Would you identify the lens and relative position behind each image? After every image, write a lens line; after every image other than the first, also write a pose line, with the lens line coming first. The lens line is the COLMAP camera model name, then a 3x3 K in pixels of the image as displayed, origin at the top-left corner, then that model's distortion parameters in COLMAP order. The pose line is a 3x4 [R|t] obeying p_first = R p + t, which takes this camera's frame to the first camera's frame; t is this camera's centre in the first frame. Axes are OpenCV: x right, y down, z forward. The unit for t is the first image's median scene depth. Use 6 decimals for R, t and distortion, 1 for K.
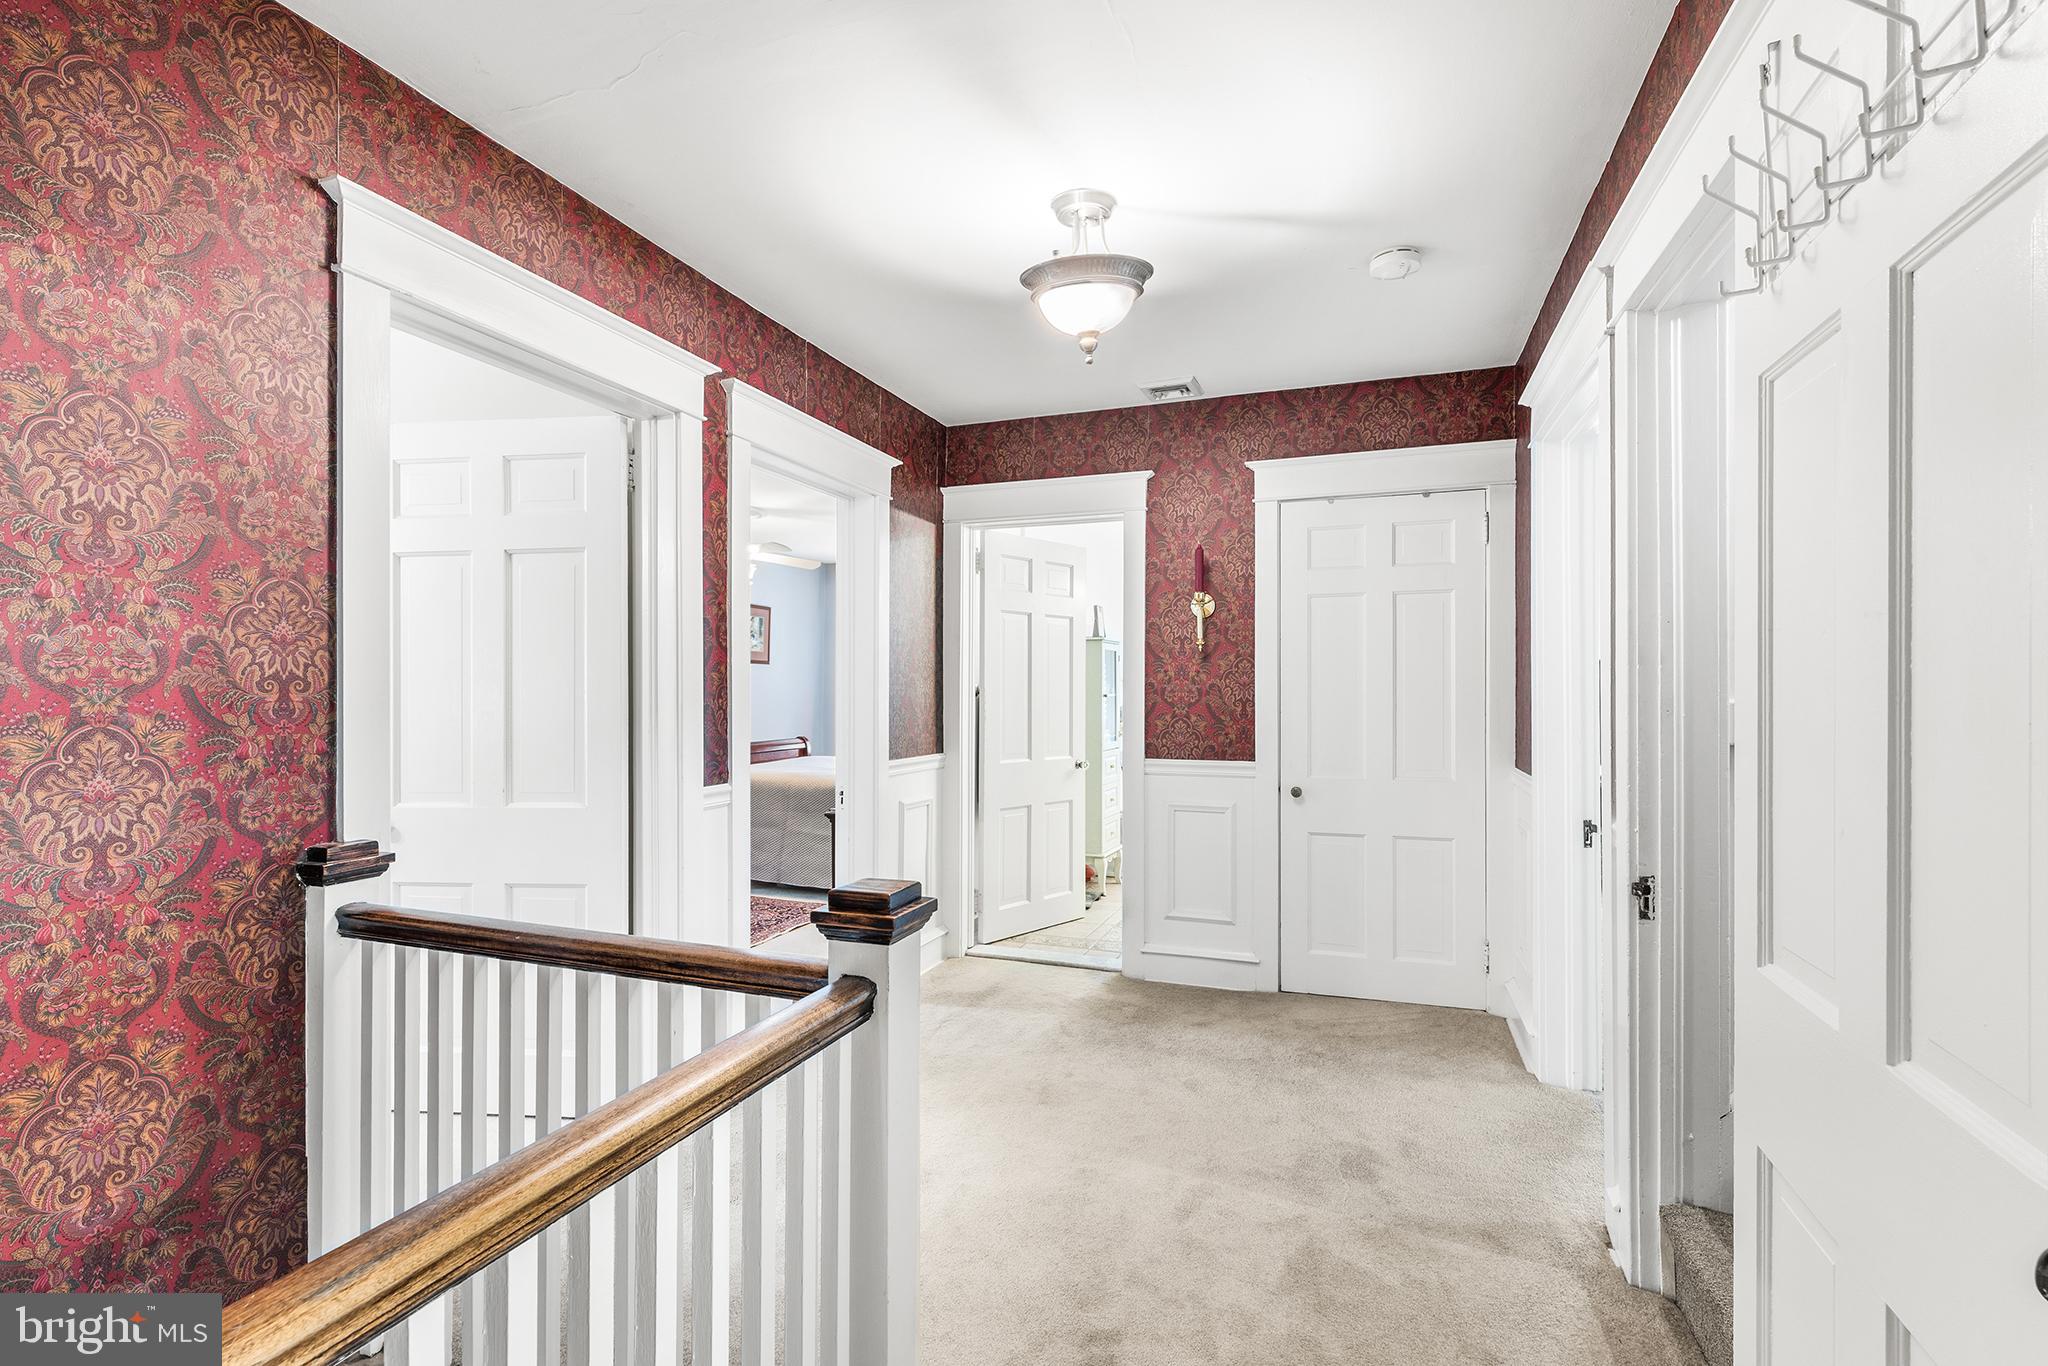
lens RADIAL K [[933.8, 0, 1024.5], [0, 933.8, 686.5], [0, 0, 1]] dist [0.003716, -0.001079]
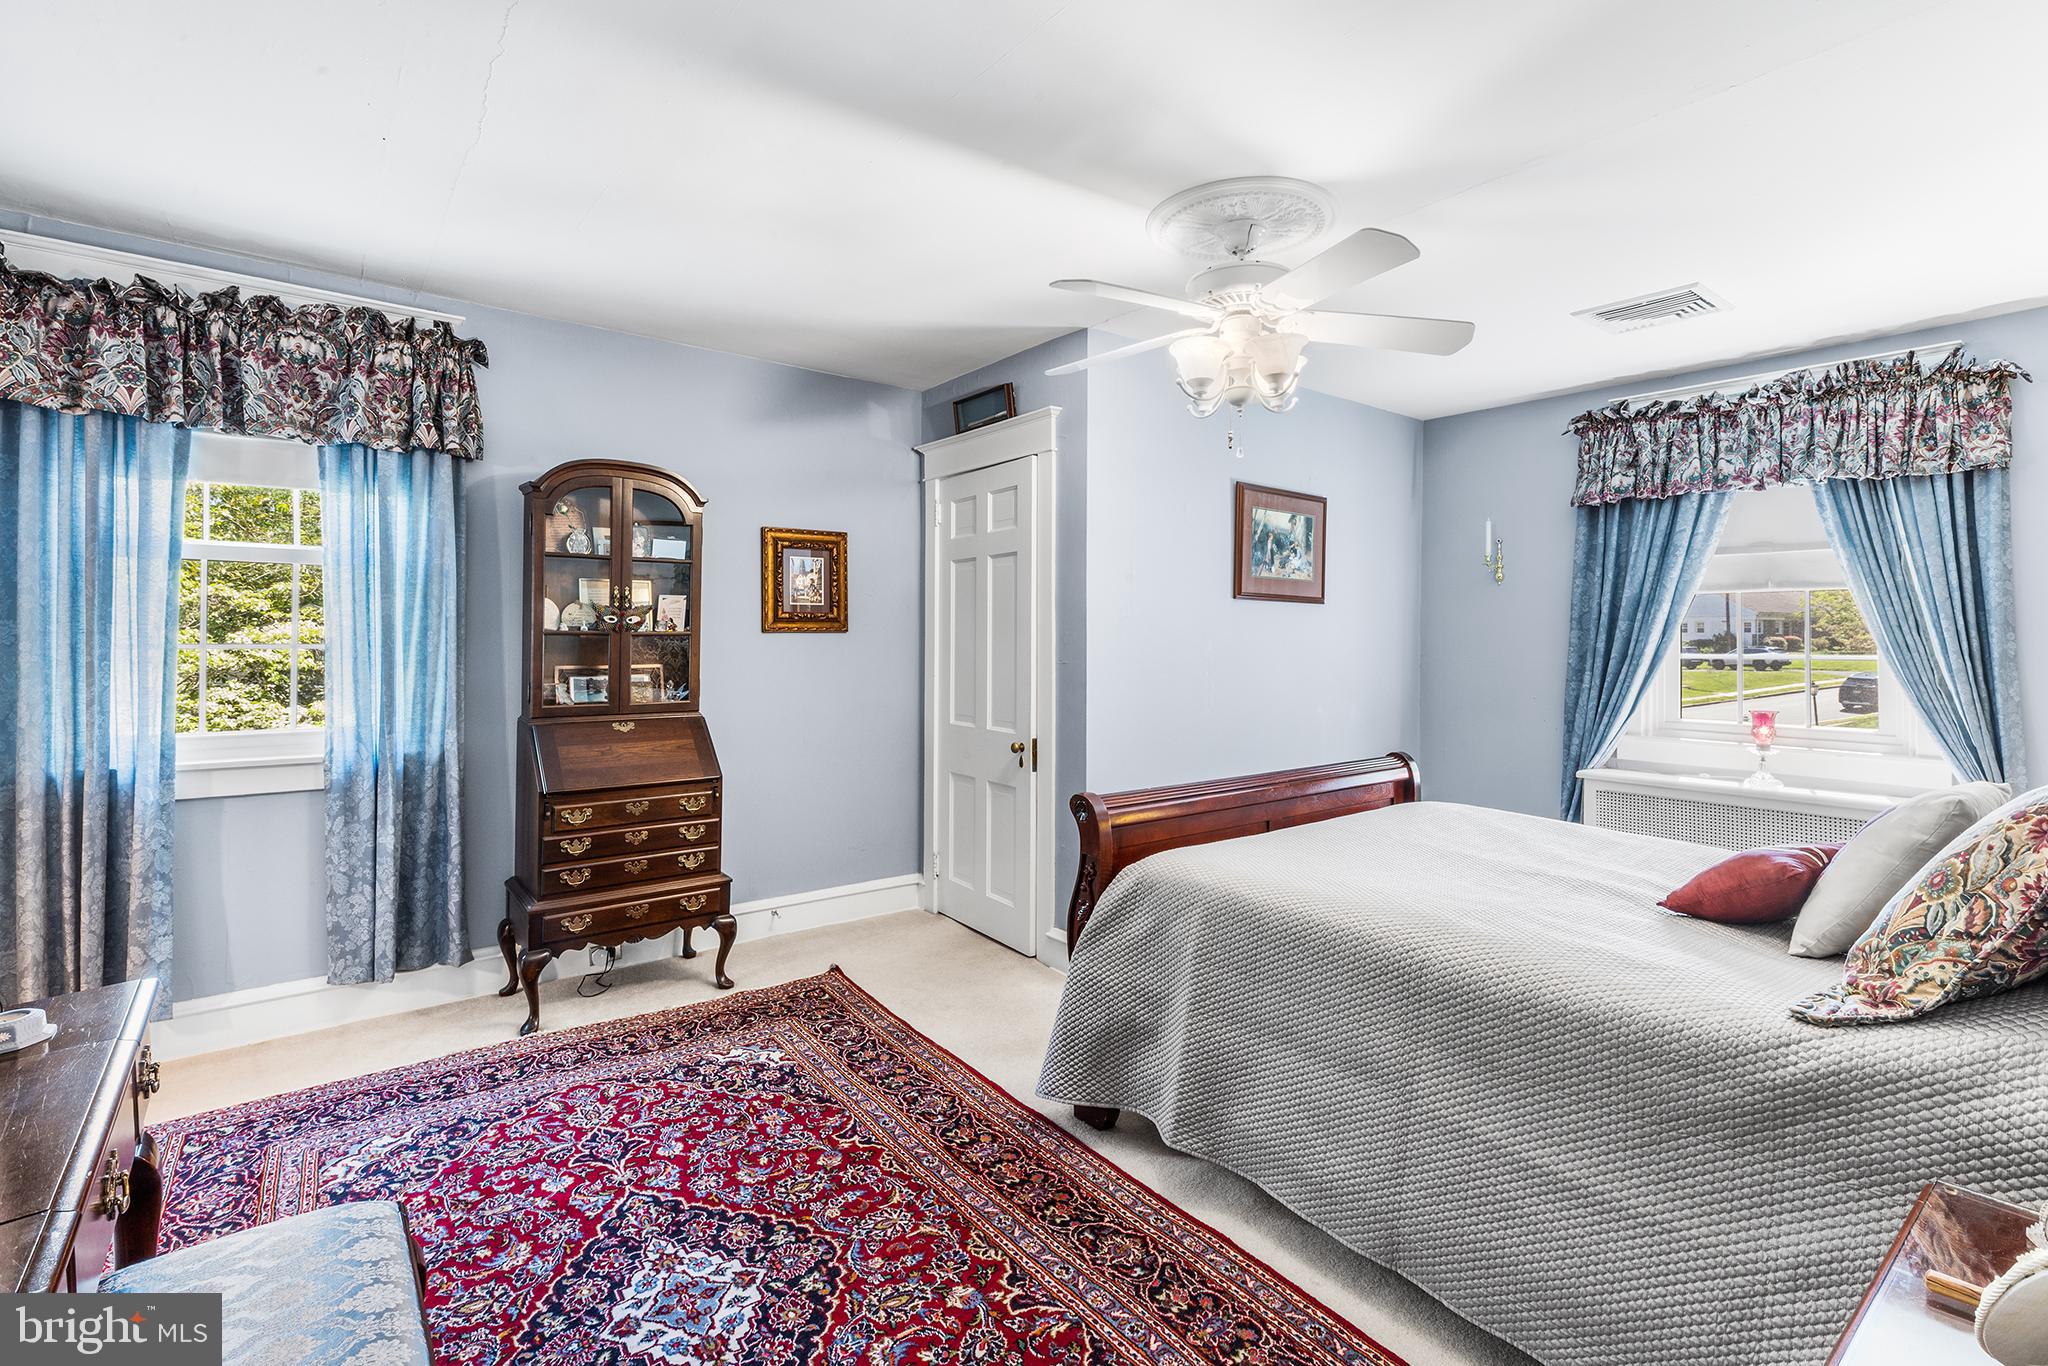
lens RADIAL K [[933.8, 0, 1027.0], [0, 933.8, 645.1], [0, 0, 1]] dist [0.003716, -0.001079]
pose [[0.852343, 0.001448, -0.522981, -0.152050], [0.000166, 0.999995, 0.003040, -0.001664], [0.522983, -0.002678, 0.852339, 0.500356]]
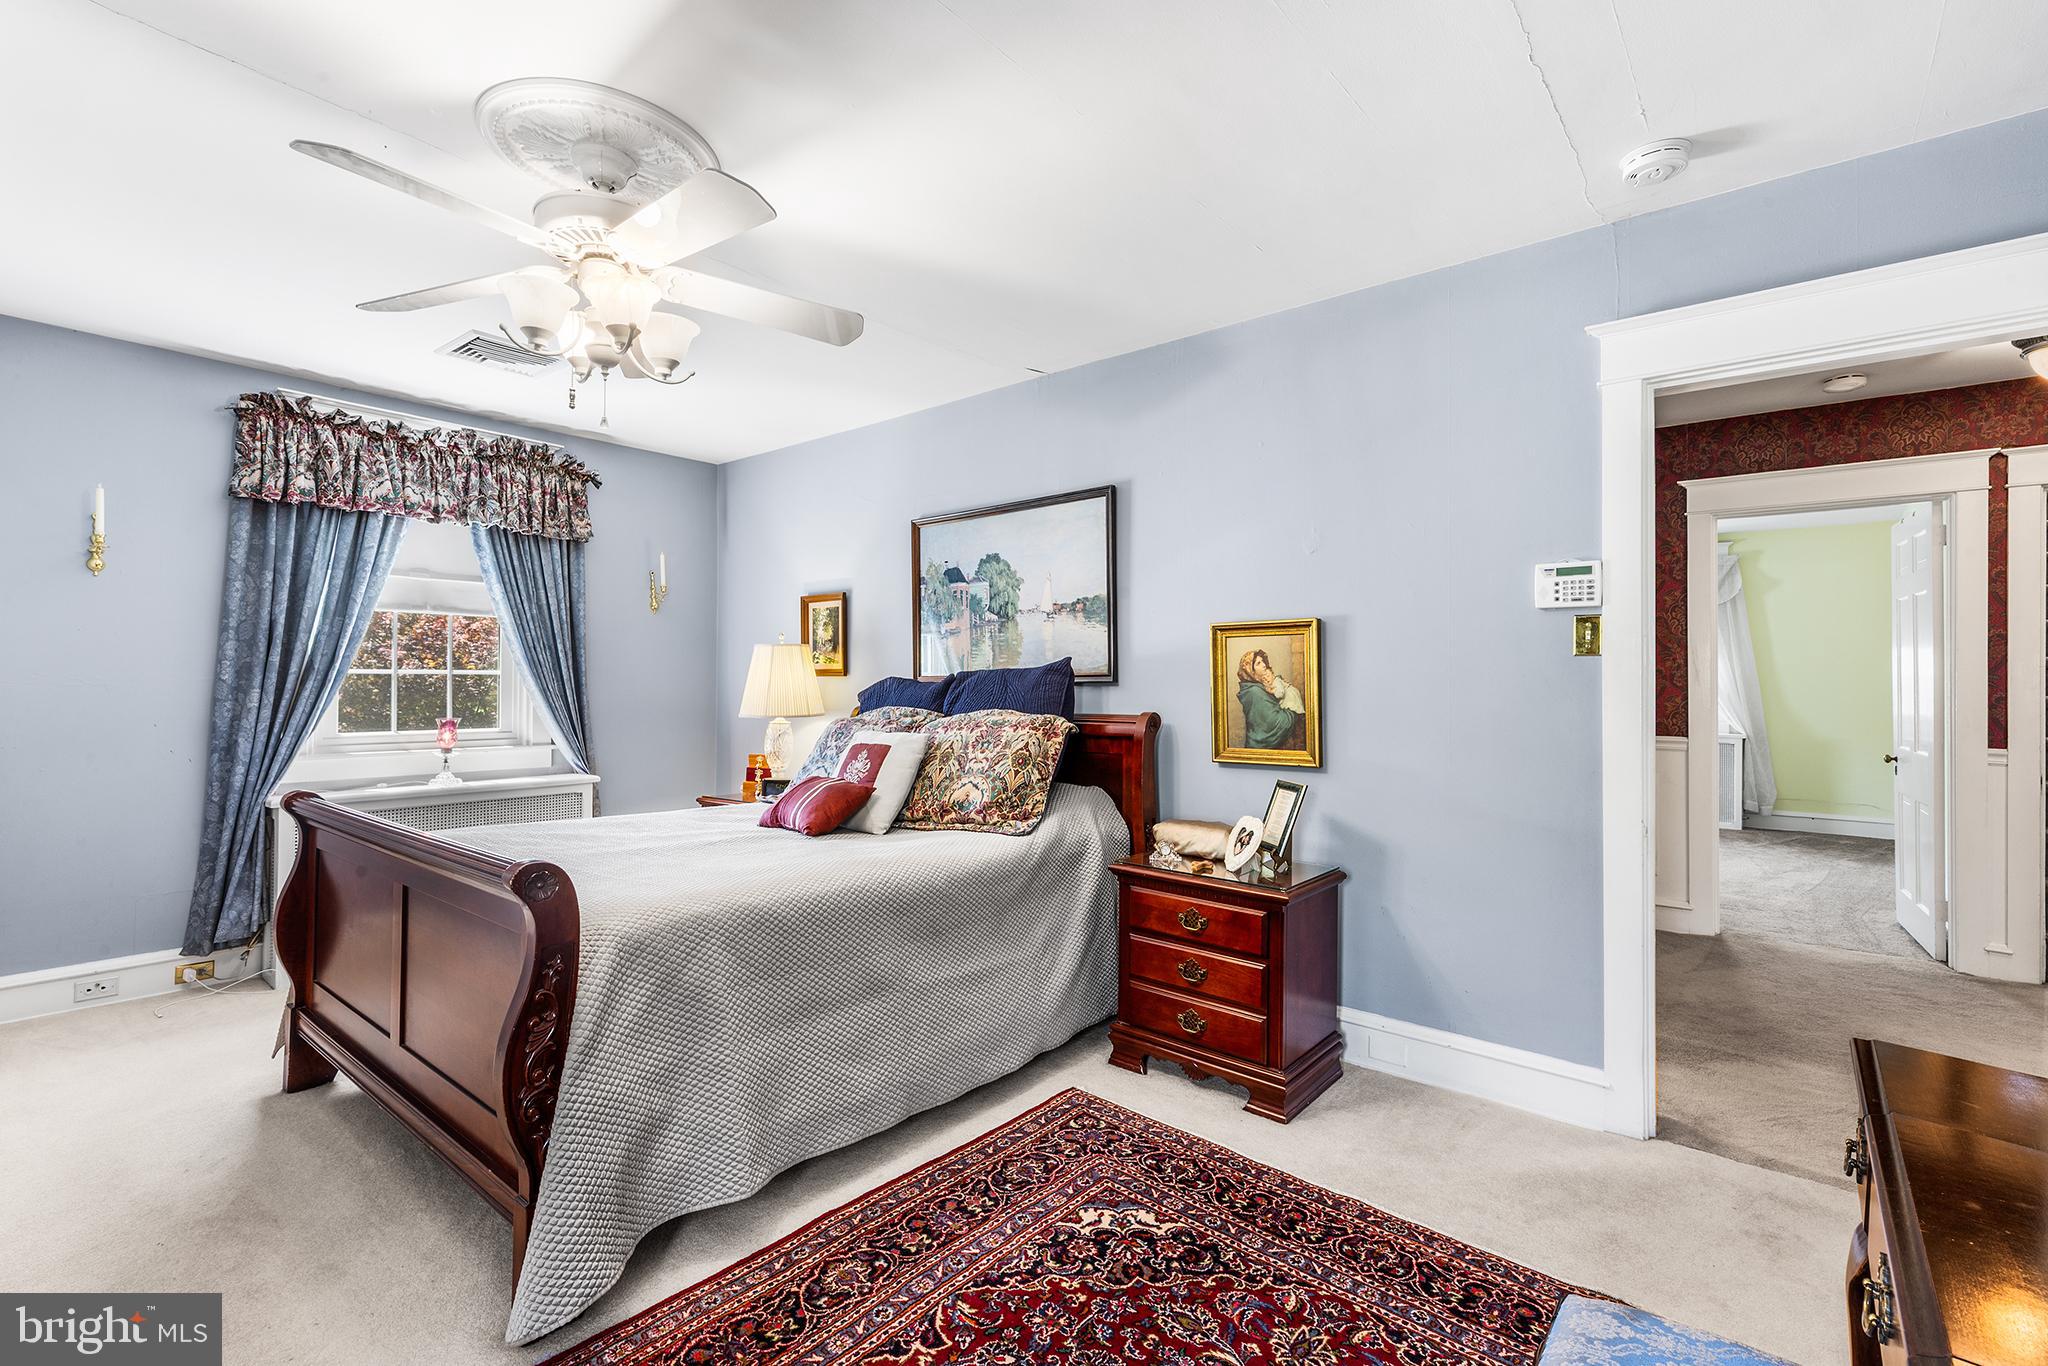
lens RADIAL K [[933.8, 0, 1024.8], [0, 933.8, 677.9], [0, 0, 1]] dist [0.003716, -0.001079]
pose [[0.332673, -0.000565, 0.943042, -0.487472], [-0.005932, 0.999979, 0.002691, 0.006526], [-0.943024, -0.006489, 0.332663, 0.608994]]
